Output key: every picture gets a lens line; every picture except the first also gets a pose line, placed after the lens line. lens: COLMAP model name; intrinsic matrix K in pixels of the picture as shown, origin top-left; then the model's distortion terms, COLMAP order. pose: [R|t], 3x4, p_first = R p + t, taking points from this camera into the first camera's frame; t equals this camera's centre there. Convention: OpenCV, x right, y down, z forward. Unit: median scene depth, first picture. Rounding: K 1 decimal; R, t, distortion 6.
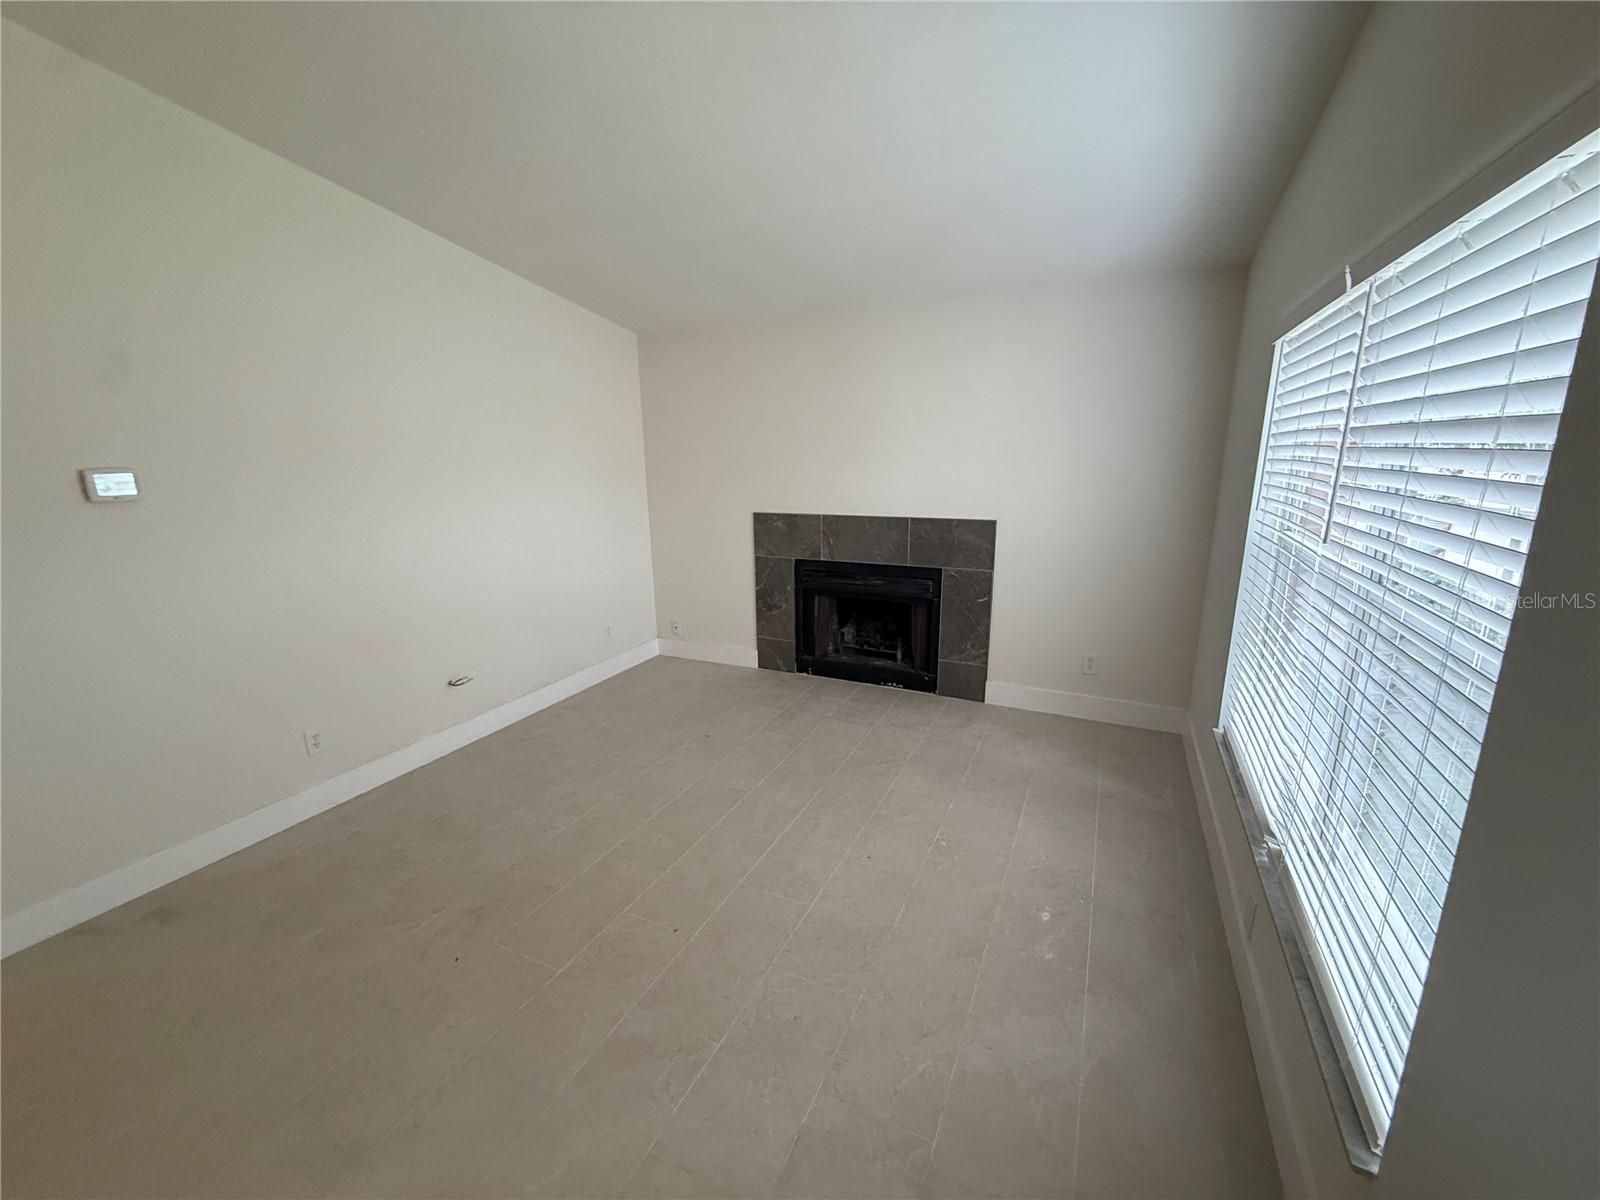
lens RADIAL K [[633.2, 0, 800.0], [0, 633.2, 600.0], [0, 0, 1]] dist [0.000310, 0.000016]
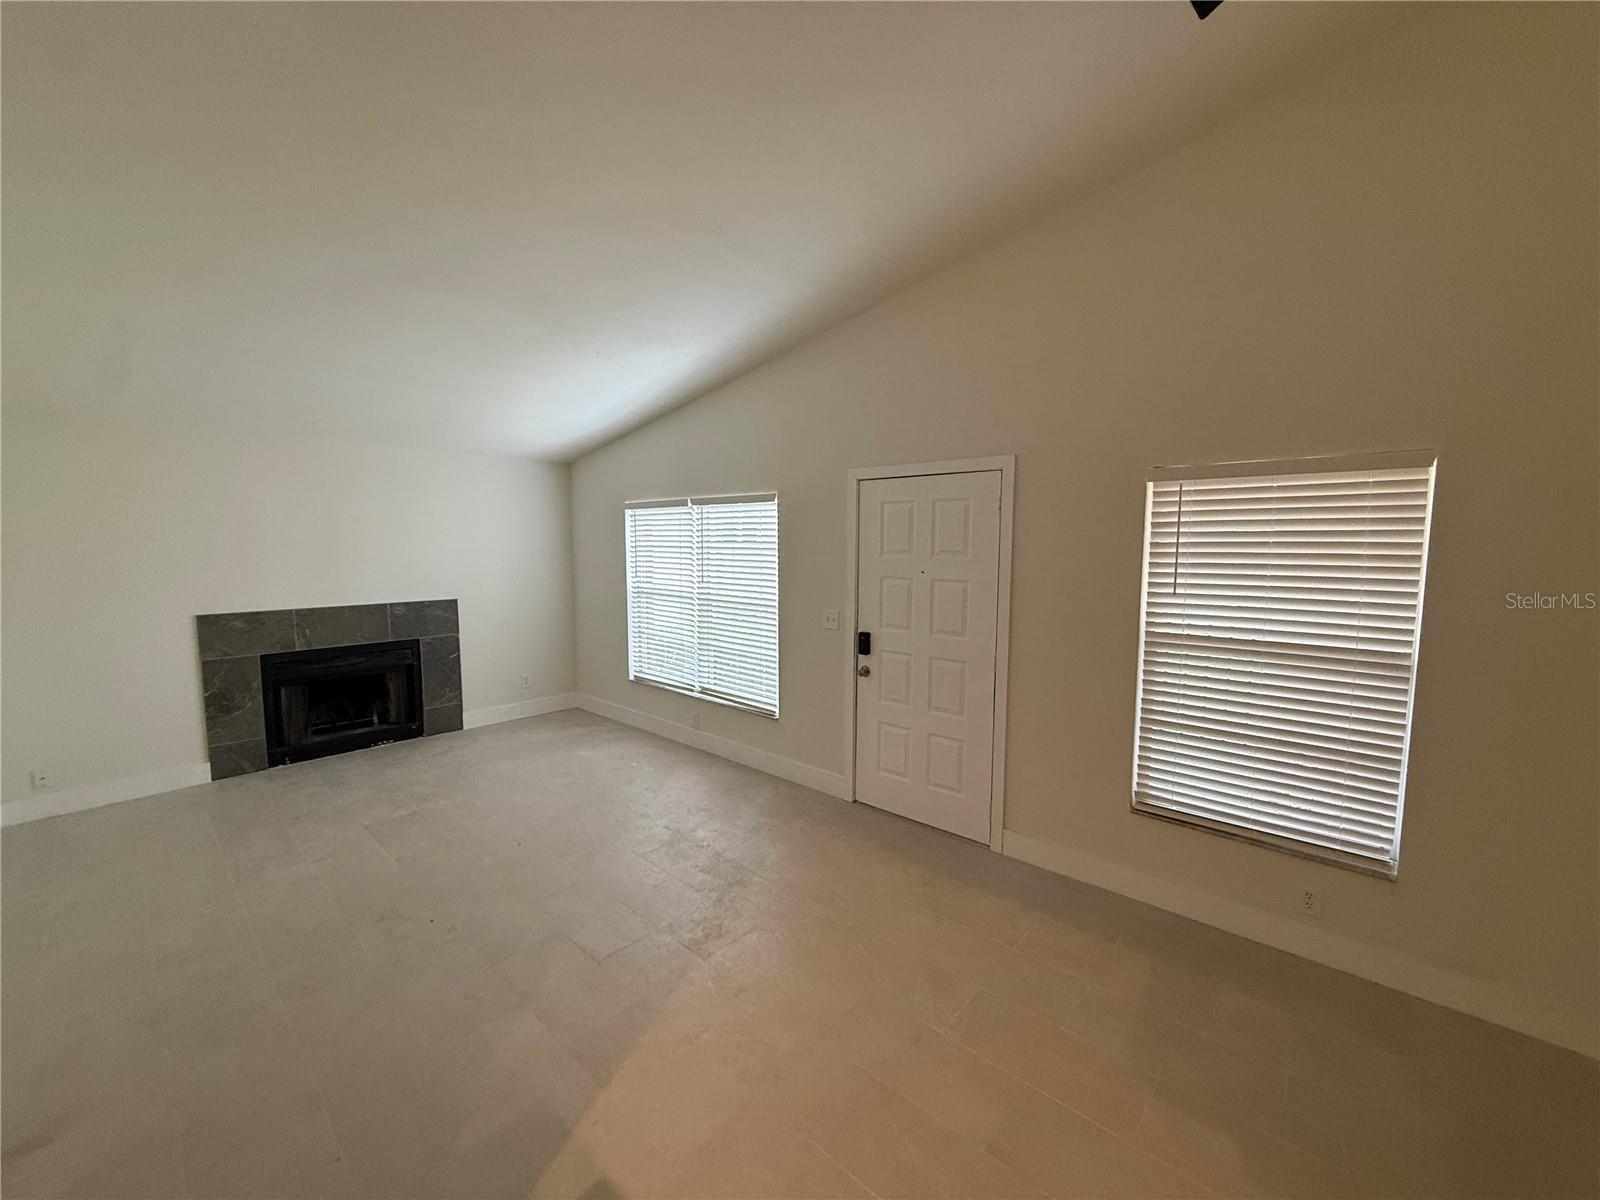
lens RADIAL K [[633.2, 0, 800.0], [0, 633.2, 600.0], [0, 0, 1]] dist [0.000310, 0.000016]
pose [[0.266855, -0.075925, 0.960741, -0.762012], [0.211478, 0.977208, 0.018486, 0.014172], [-0.940248, 0.198243, 0.276829, -0.123619]]
